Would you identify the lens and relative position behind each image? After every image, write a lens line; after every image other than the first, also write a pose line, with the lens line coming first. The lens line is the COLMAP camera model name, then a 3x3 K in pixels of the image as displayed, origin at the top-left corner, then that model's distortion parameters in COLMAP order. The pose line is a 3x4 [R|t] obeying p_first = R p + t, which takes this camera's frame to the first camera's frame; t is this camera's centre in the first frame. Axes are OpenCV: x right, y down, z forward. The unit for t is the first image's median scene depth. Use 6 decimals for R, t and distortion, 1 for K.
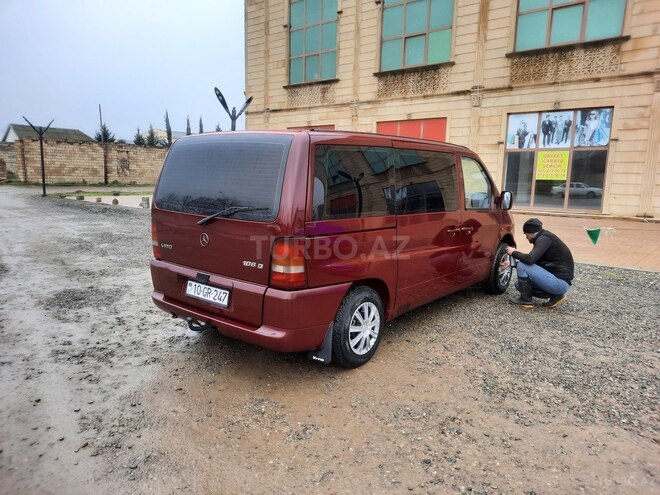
lens RADIAL K [[484.8, 0, 339.7], [0, 484.8, 240.1], [0, 0, 1]] dist [0.044137, -0.041958]
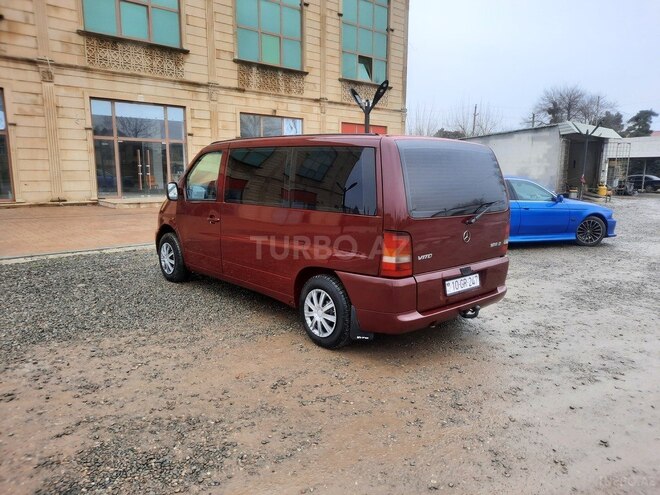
lens RADIAL K [[484.8, 0, 330.3], [0, 484.8, 241.4], [0, 0, 1]] dist [0.044137, -0.041958]
pose [[0.133220, -0.167876, 0.976765, -1.000843], [0.127004, 0.980316, 0.151165, -0.140344], [-0.982915, 0.103915, 0.151918, 0.808492]]
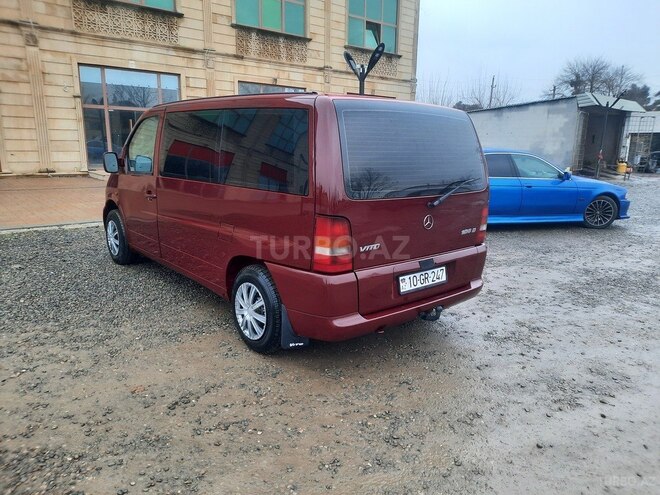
lens RADIAL K [[484.8, 0, 328.4], [0, 484.8, 240.0], [0, 0, 1]] dist [0.044137, -0.041958]
pose [[0.168946, -0.213831, 0.962151, -0.847034], [0.117812, 0.973565, 0.195681, -0.119441], [-0.978559, 0.080293, 0.189672, 0.719189]]
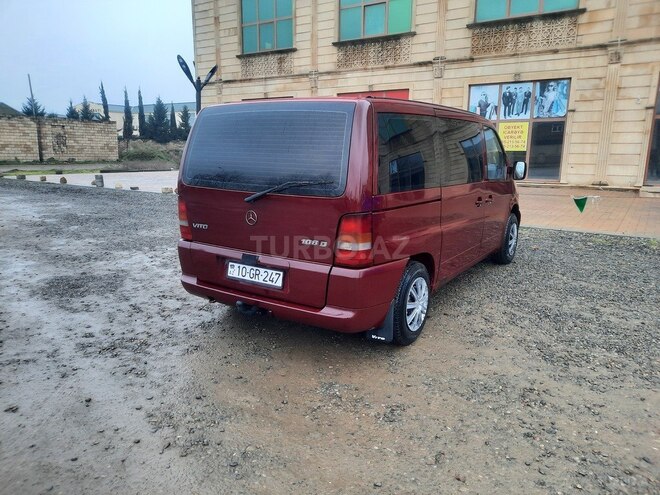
lens RADIAL K [[484.8, 0, 339.4], [0, 484.8, 241.2], [0, 0, 1]] dist [0.044137, -0.041958]
pose [[0.993360, -0.033531, 0.110054, -0.152496], [0.027532, 0.998074, 0.055588, -0.002191], [-0.111706, -0.052189, 0.992370, 0.041016]]
